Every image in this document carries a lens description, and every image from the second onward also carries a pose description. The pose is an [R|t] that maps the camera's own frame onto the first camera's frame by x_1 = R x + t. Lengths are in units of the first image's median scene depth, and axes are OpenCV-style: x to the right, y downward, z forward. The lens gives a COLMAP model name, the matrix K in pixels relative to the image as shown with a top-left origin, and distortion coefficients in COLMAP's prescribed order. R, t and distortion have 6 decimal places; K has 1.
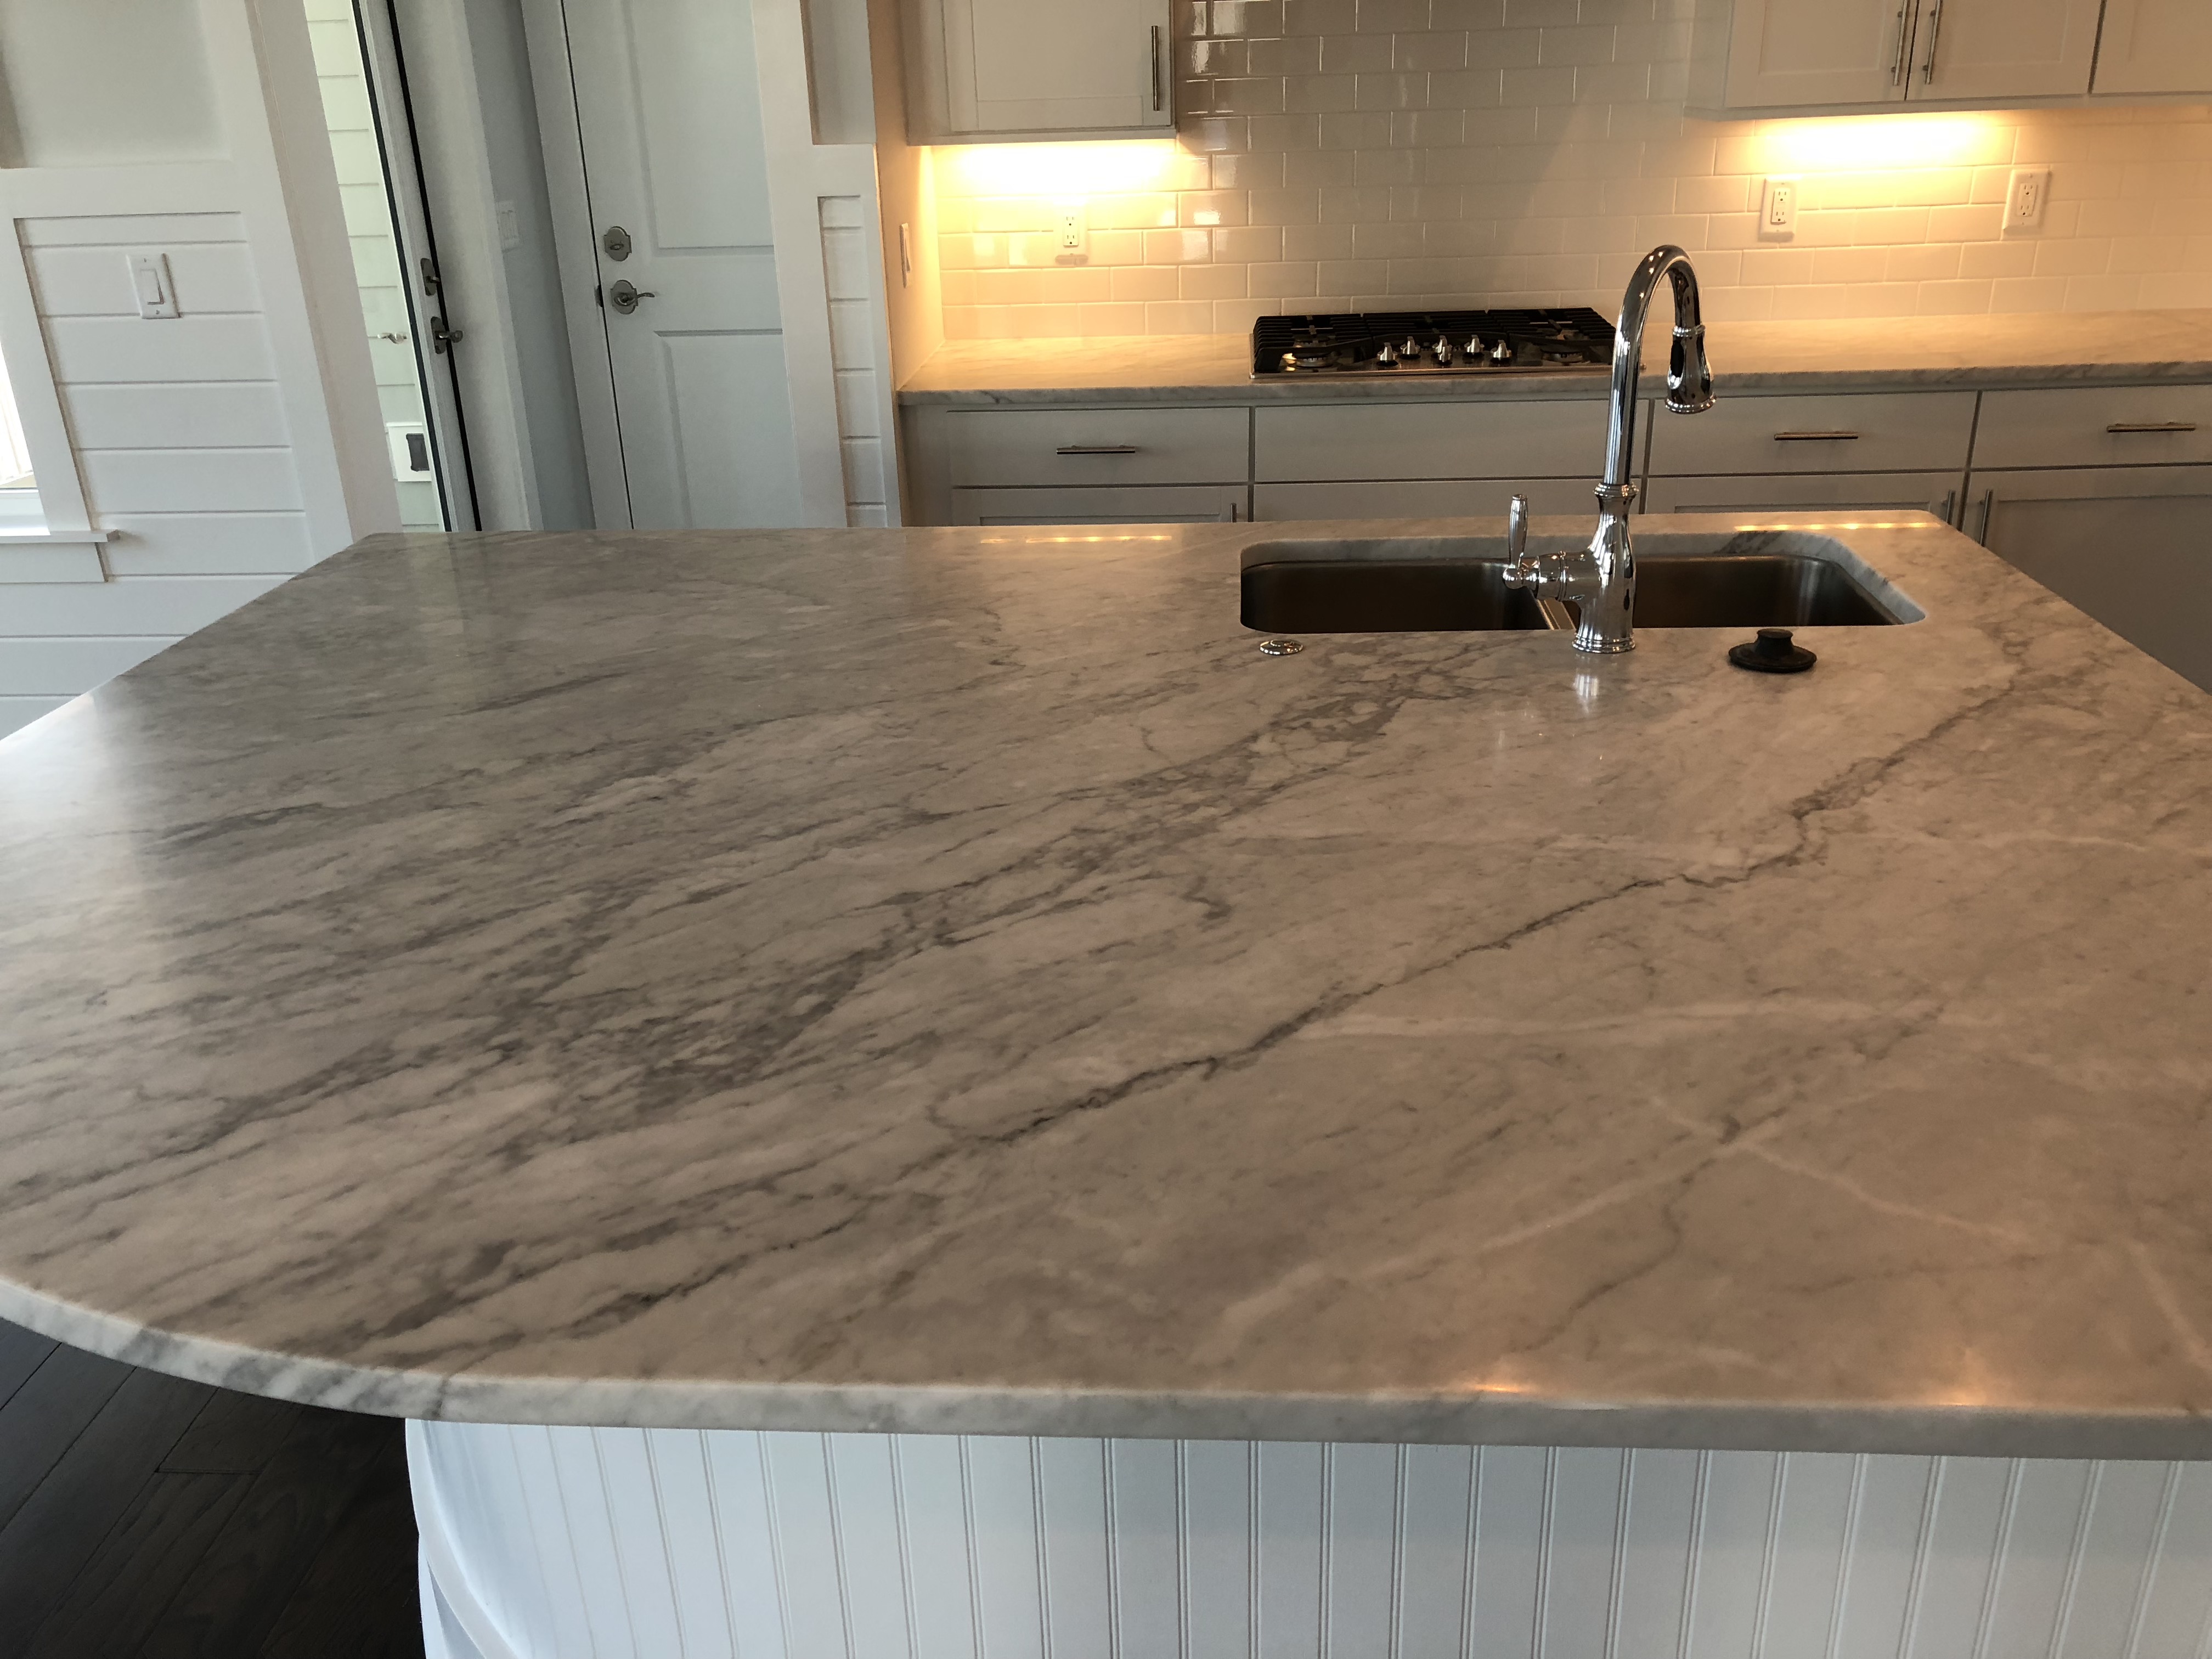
lens RADIAL K [[1756.8, 0, 1106.0], [0, 1756.8, 829.5], [0, 0, 1]] dist [0.037329, -0.043555]
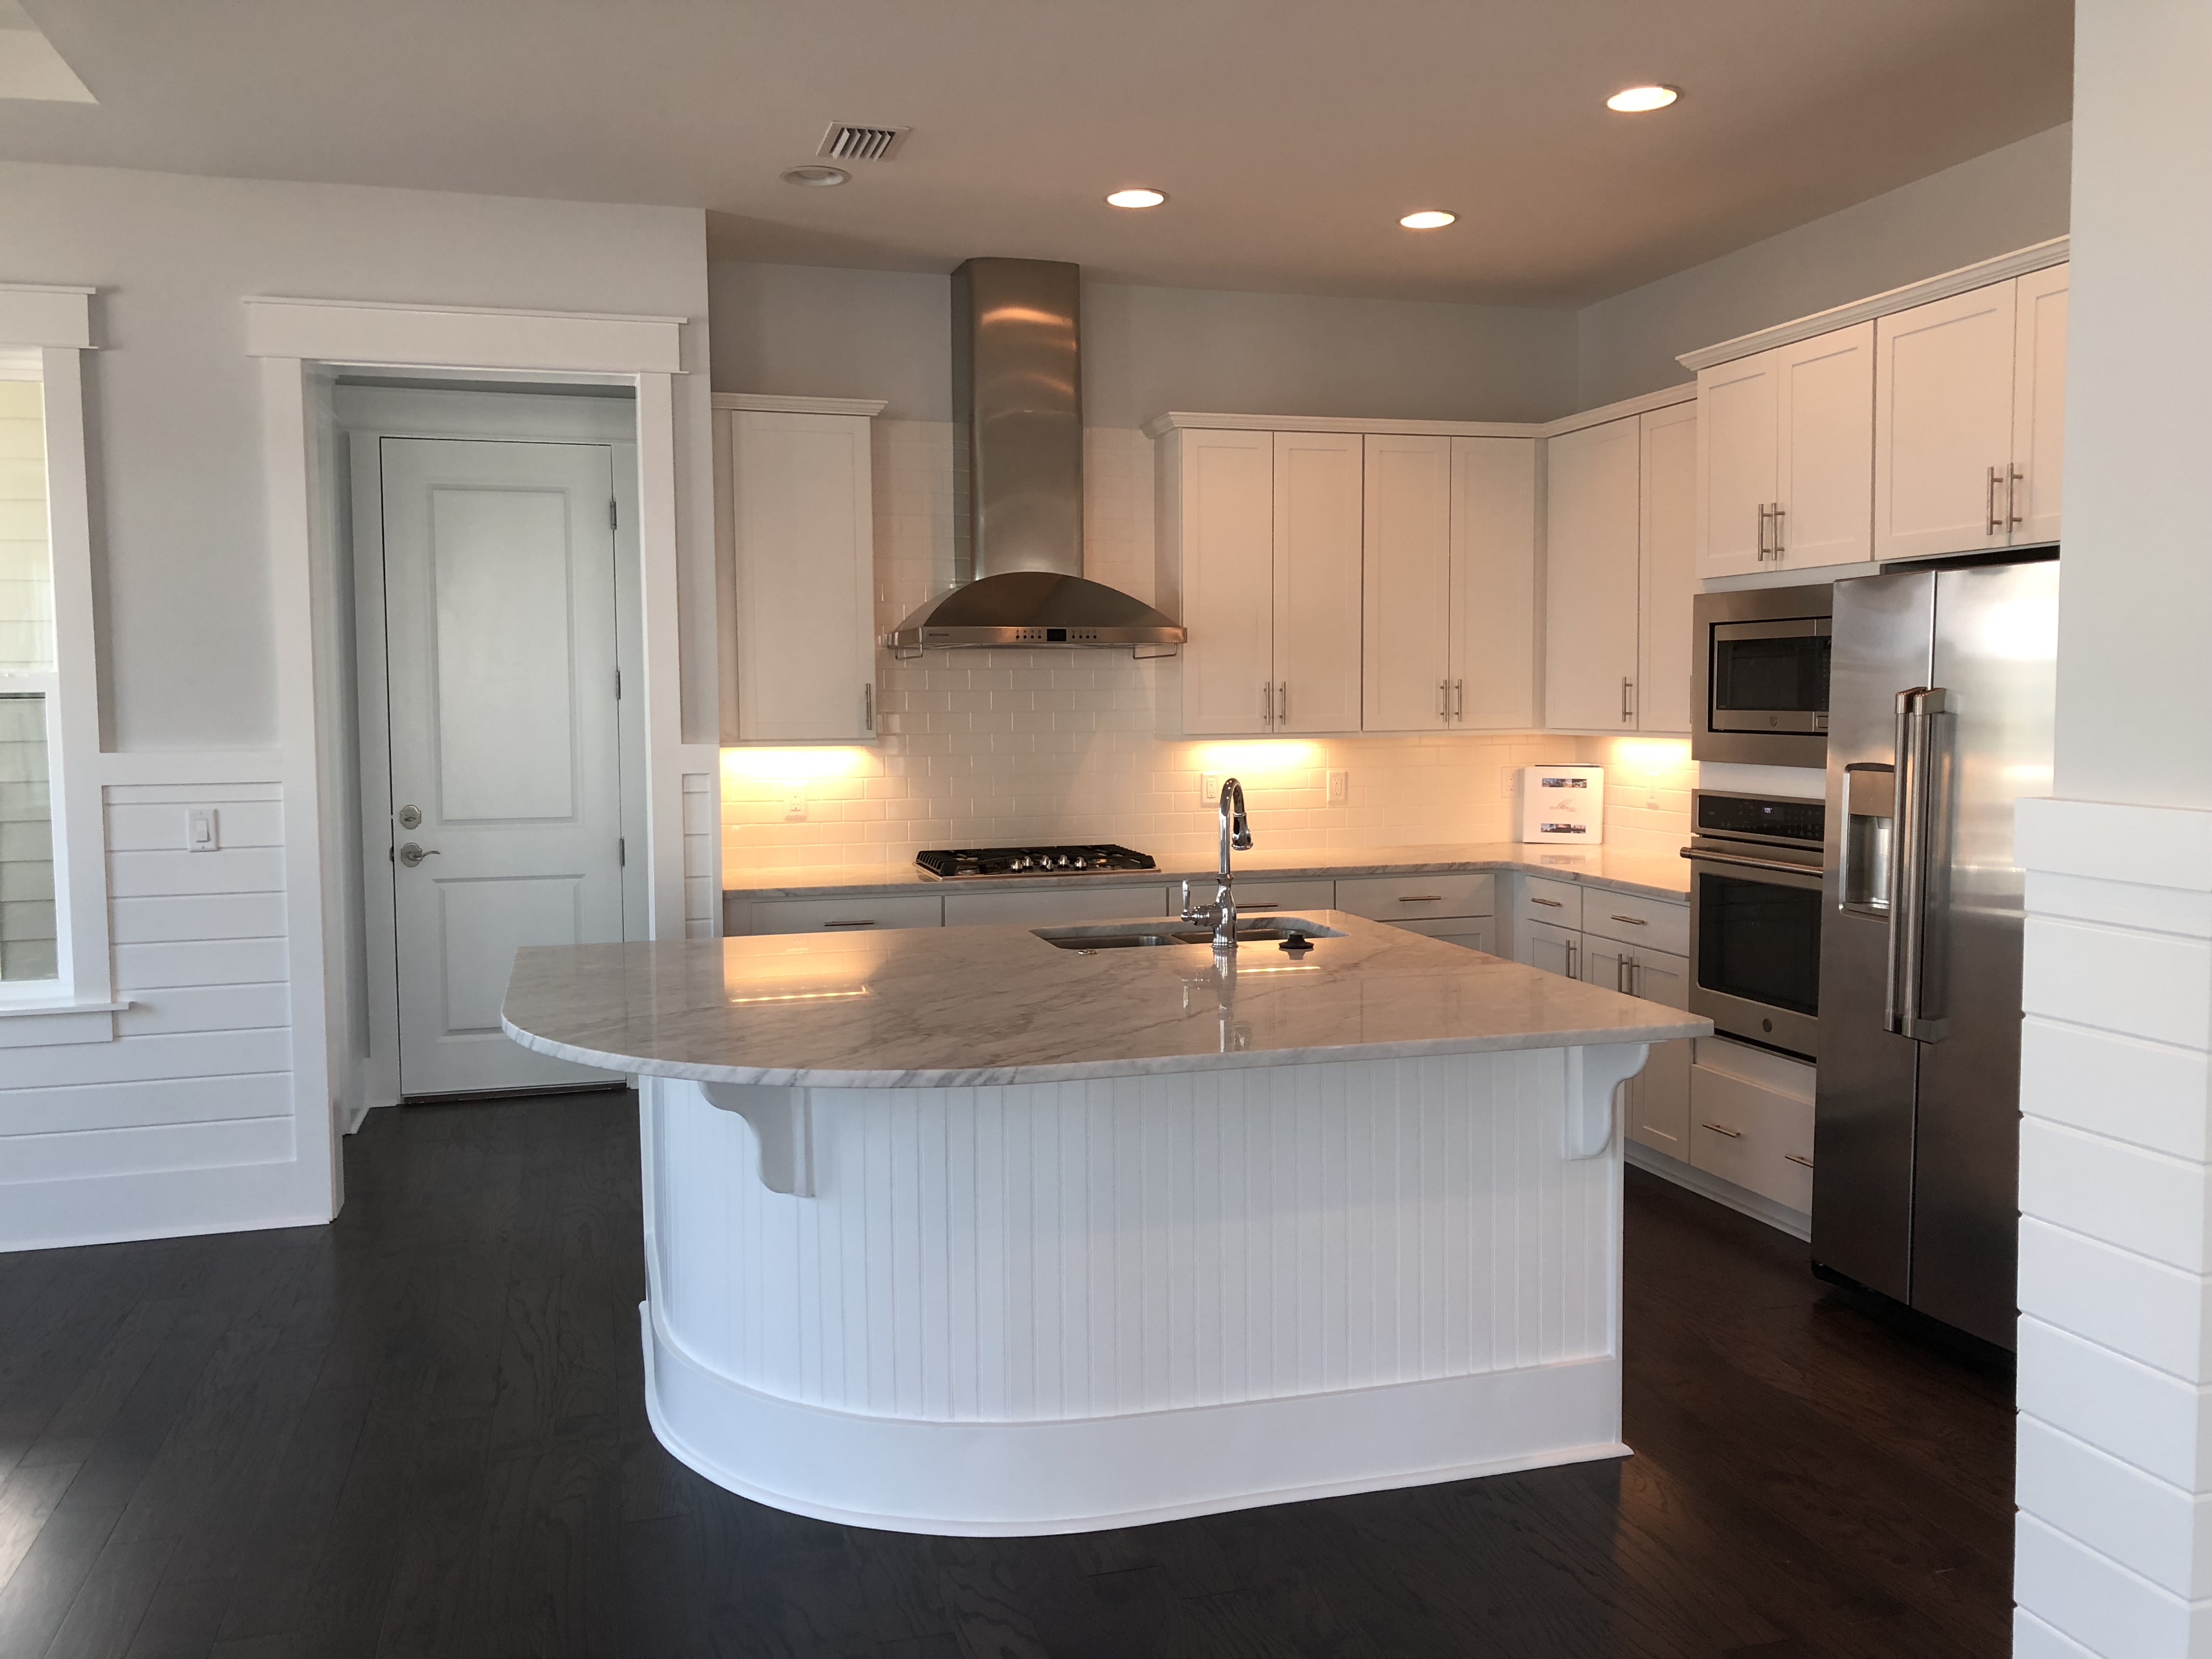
lens RADIAL K [[1756.8, 0, 1106.0], [0, 1756.8, 829.5], [0, 0, 1]] dist [0.037329, -0.043555]
pose [[0.938897, -0.002580, 0.344187, -0.339967], [0.118201, 0.941575, -0.315380, 0.238948], [-0.323265, 0.336793, 0.884347, -0.527018]]
